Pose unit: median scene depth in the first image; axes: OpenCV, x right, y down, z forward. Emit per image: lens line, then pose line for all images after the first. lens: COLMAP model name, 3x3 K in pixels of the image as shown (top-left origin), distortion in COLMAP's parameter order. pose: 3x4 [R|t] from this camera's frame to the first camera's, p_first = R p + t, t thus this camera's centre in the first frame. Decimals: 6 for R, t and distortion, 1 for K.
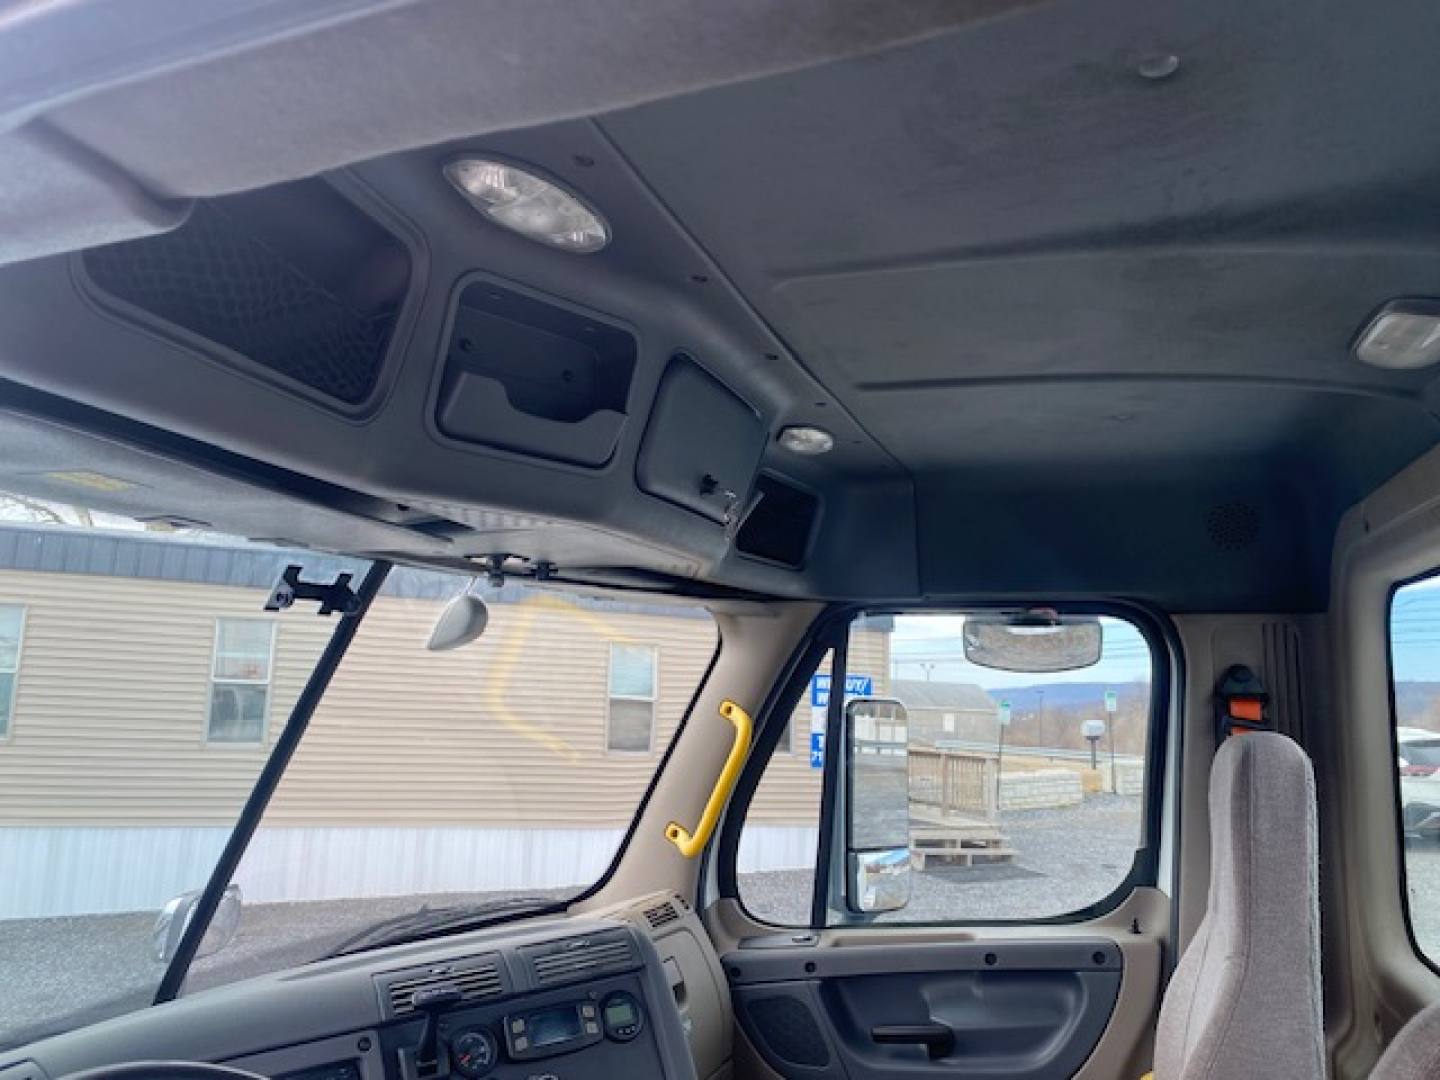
lens RADIAL K [[1098.2, 0, 707.2], [0, 1098.2, 536.4], [0, 0, 1]] dist [0.006174, -0.002430]
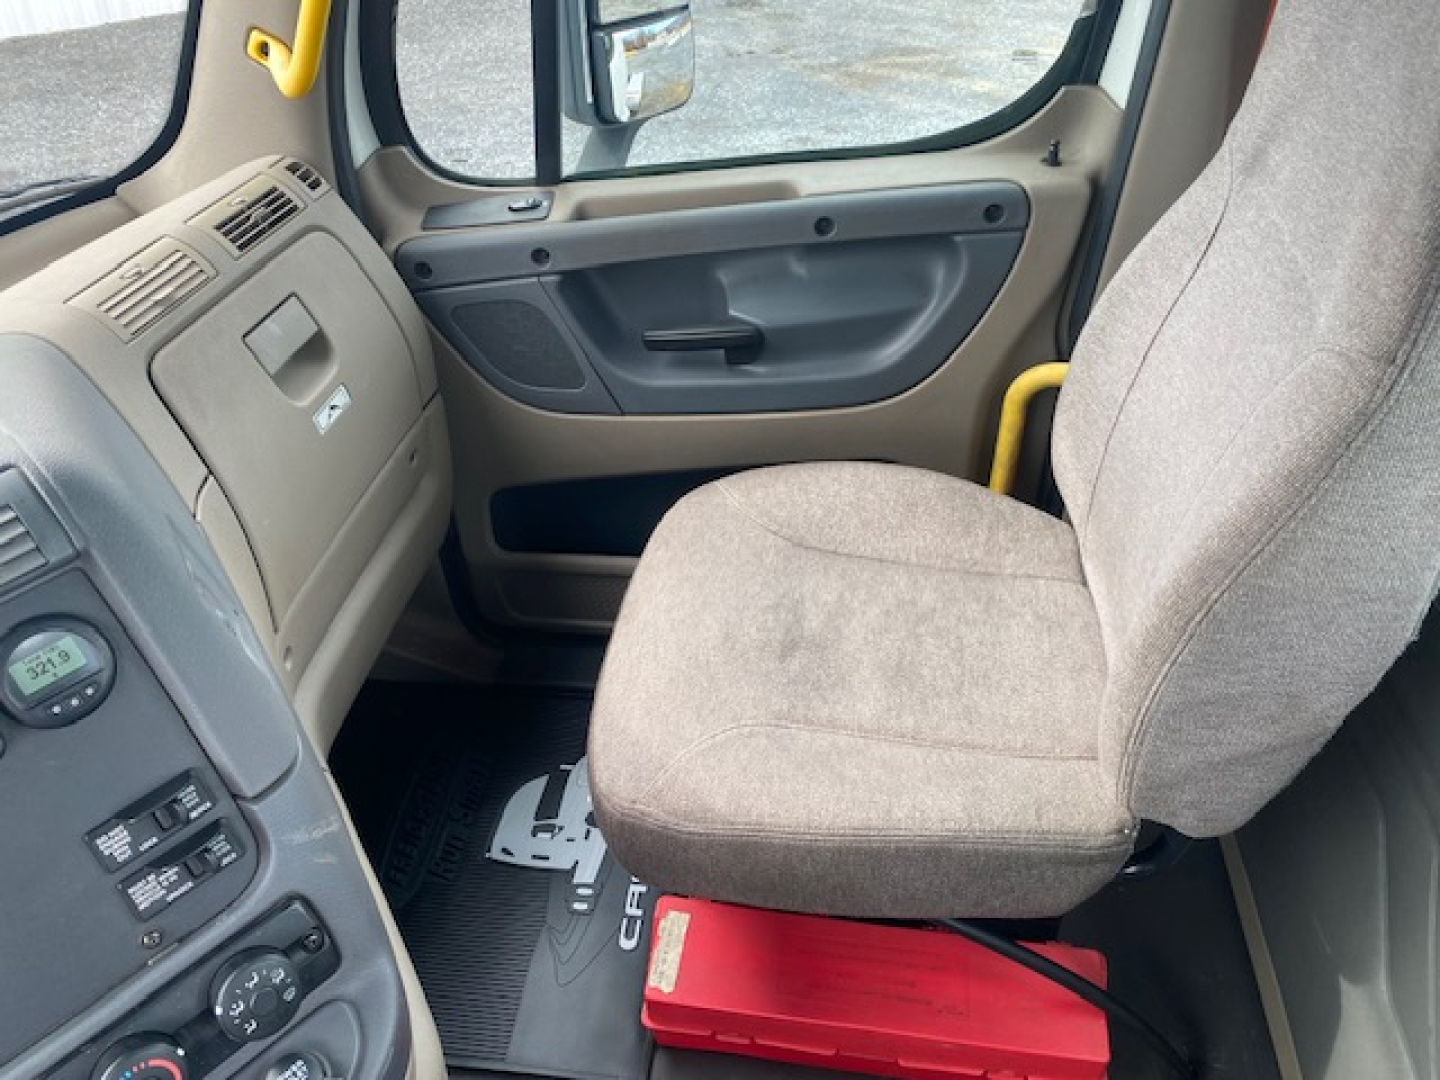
lens RADIAL K [[1098.2, 0, 707.2], [0, 1098.2, 536.4], [0, 0, 1]] dist [0.006174, -0.002430]
pose [[0.979789, -0.149968, 0.132377, 0.081701], [0.010871, 0.700711, 0.713362, 0.060359], [-0.199739, -0.697505, 0.688179, 0.448370]]
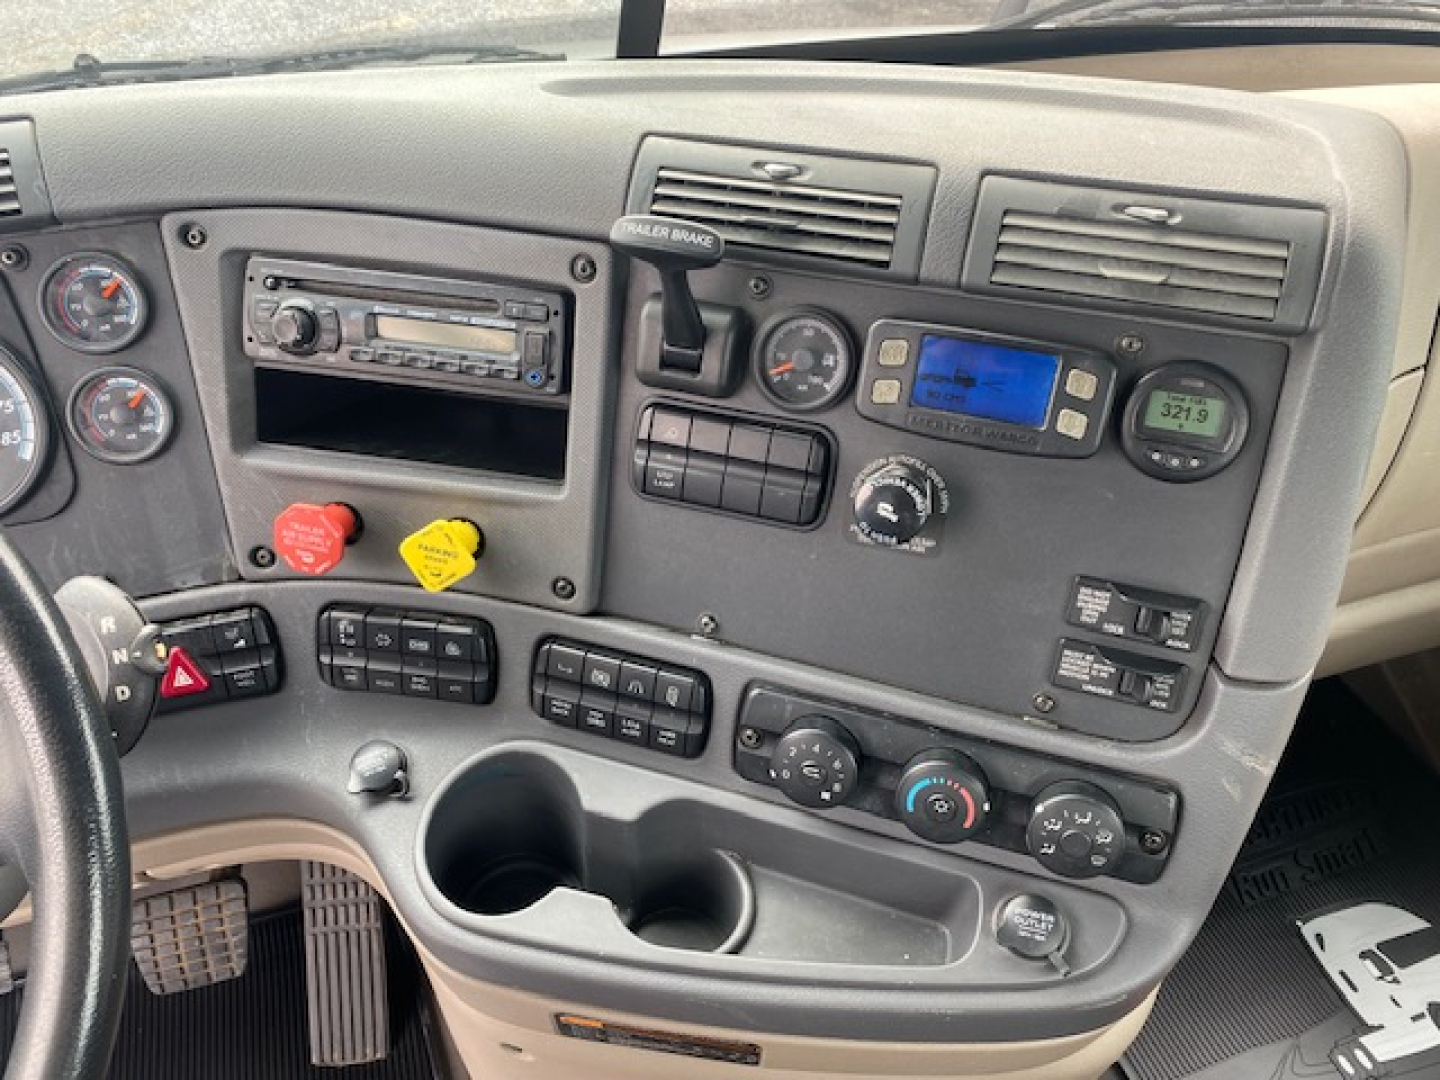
lens RADIAL K [[1098.2, 0, 707.2], [0, 1098.2, 536.4], [0, 0, 1]] dist [0.006174, -0.002430]
pose [[0.606961, 0.540376, -0.582745, 0.045744], [0.093802, 0.679424, 0.727725, 0.105797], [0.789177, -0.496363, 0.361696, 0.458697]]
